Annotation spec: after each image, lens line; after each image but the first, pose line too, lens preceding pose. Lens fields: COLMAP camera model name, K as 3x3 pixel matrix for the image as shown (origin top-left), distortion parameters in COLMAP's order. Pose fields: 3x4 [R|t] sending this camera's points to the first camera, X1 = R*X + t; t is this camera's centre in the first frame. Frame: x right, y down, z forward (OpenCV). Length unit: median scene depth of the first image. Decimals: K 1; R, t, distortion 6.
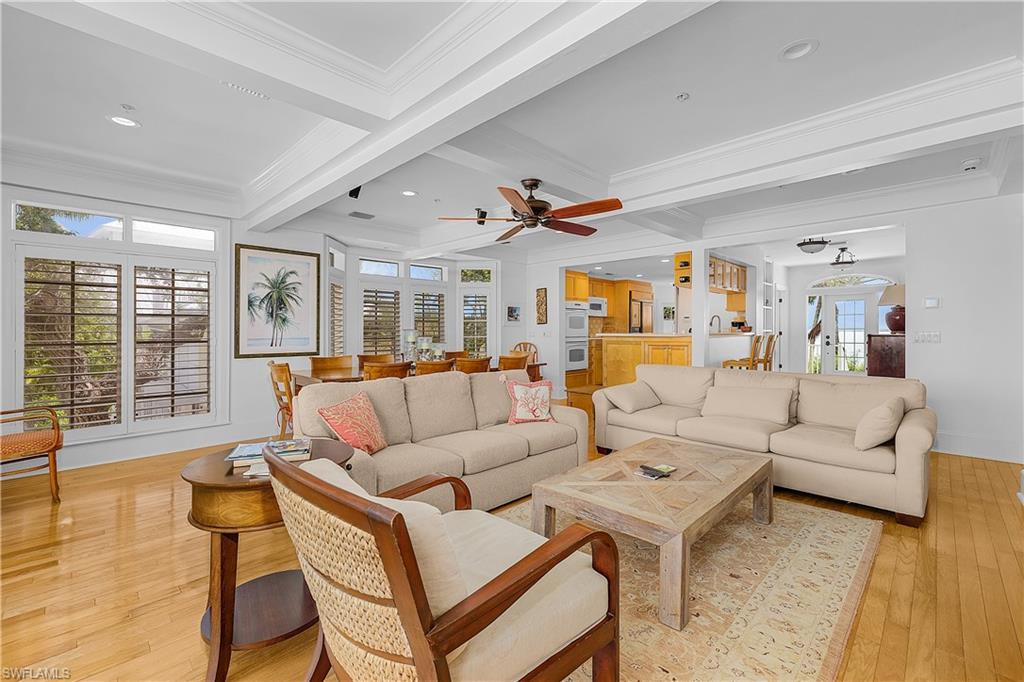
lens RADIAL K [[431.0, 0, 499.8], [0, 431.0, 334.9], [0, 0, 1]] dist [-0.000211, 0.000023]
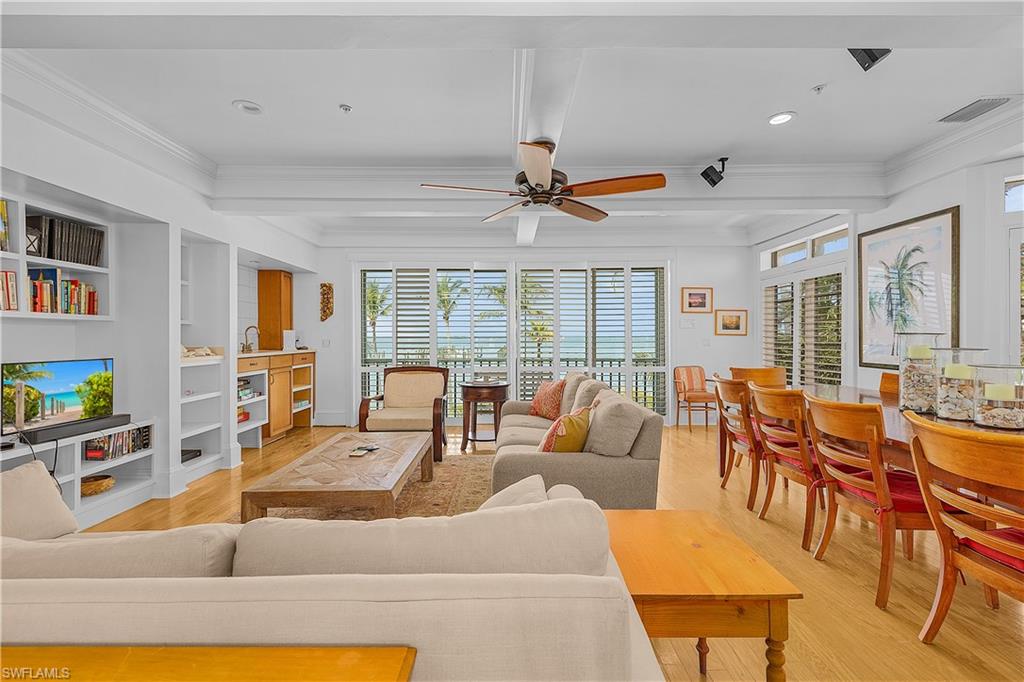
lens RADIAL K [[433.0, 0, 508.6], [0, 433.0, 336.3], [0, 0, 1]] dist [0.001089, 0.000525]
pose [[-0.697885, 0.007880, -0.716166, 0.446287], [0.004256, 0.999967, 0.006855, -0.013803], [0.716197, 0.001736, -0.697896, 0.980673]]
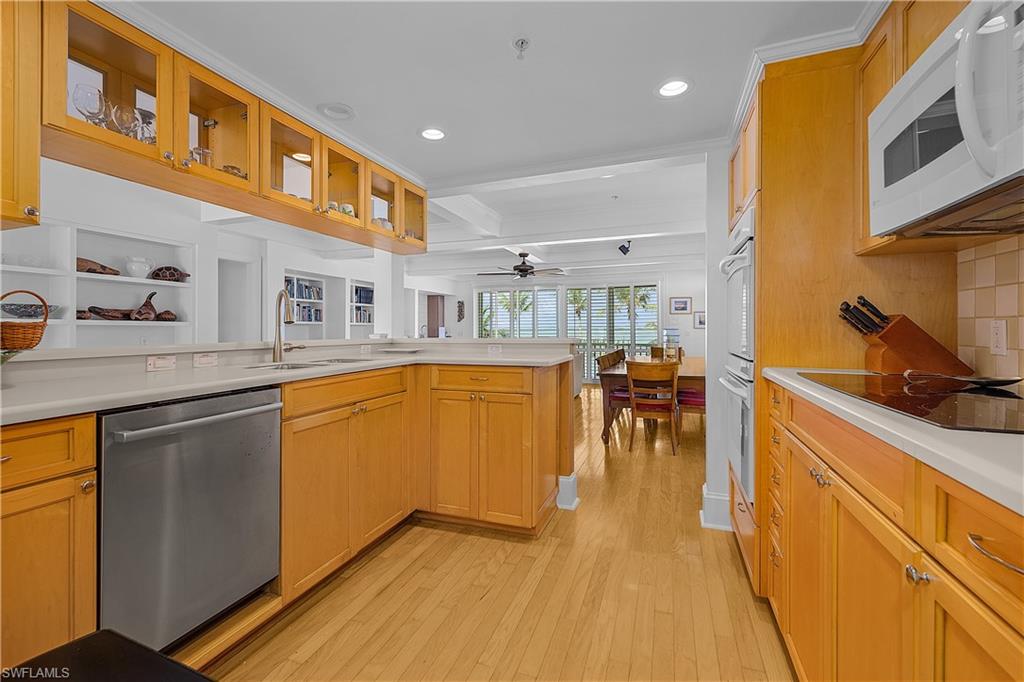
lens RADIAL K [[434.5, 0, 511.8], [0, 434.5, 329.6], [0, 0, 1]] dist [0.001006, 0.000161]
pose [[-0.900292, 0.012568, -0.435106, 0.641394], [0.010668, 0.999920, 0.006810, -0.022168], [0.435157, 0.001490, -0.900354, 1.789293]]
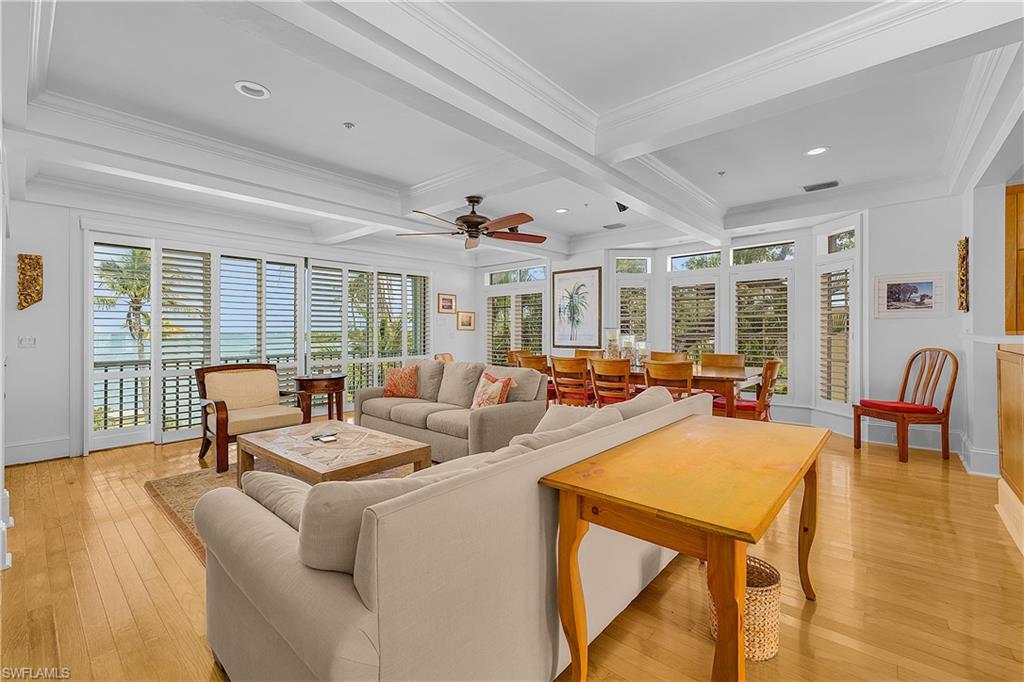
lens RADIAL K [[434.5, 0, 511.8], [0, 434.5, 329.6], [0, 0, 1]] dist [0.001006, 0.000161]
pose [[0.073797, 0.002941, -0.997269, 0.799224], [0.002364, 0.999992, 0.003124, -0.012974], [0.997270, -0.002589, 0.073790, 0.660500]]
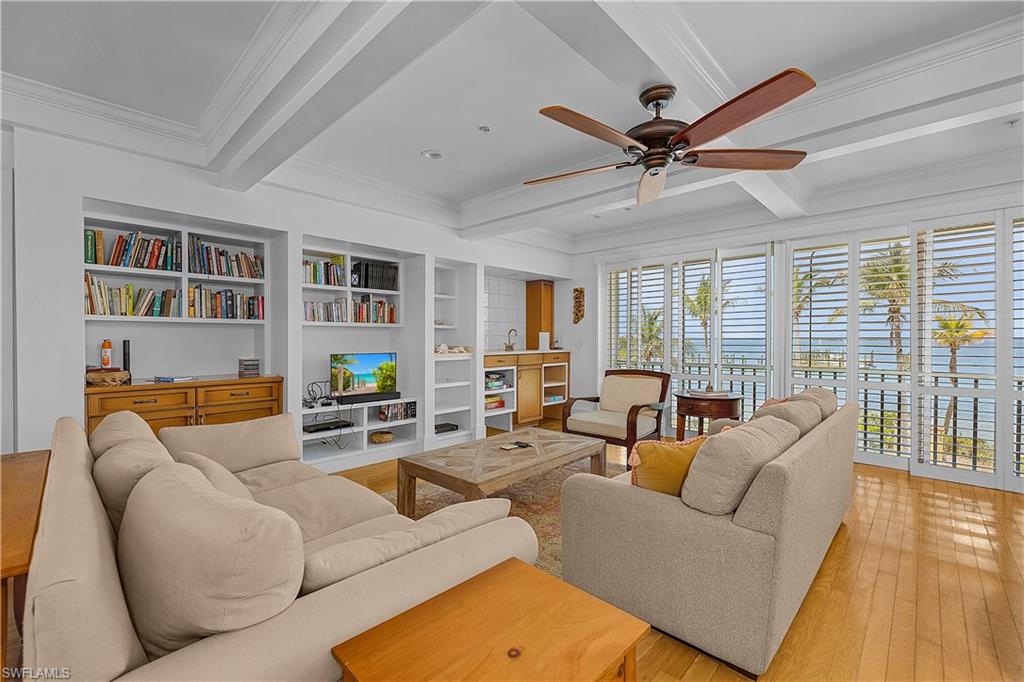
lens RADIAL K [[430.7, 0, 512.0], [0, 430.7, 341.0], [0, 0, 1]] dist [-0.000429, -0.000039]
pose [[-0.999457, 0.009108, -0.031668, 0.197681], [0.008857, 0.999928, 0.008056, -0.010408], [0.031739, 0.007771, -0.999466, 1.044065]]
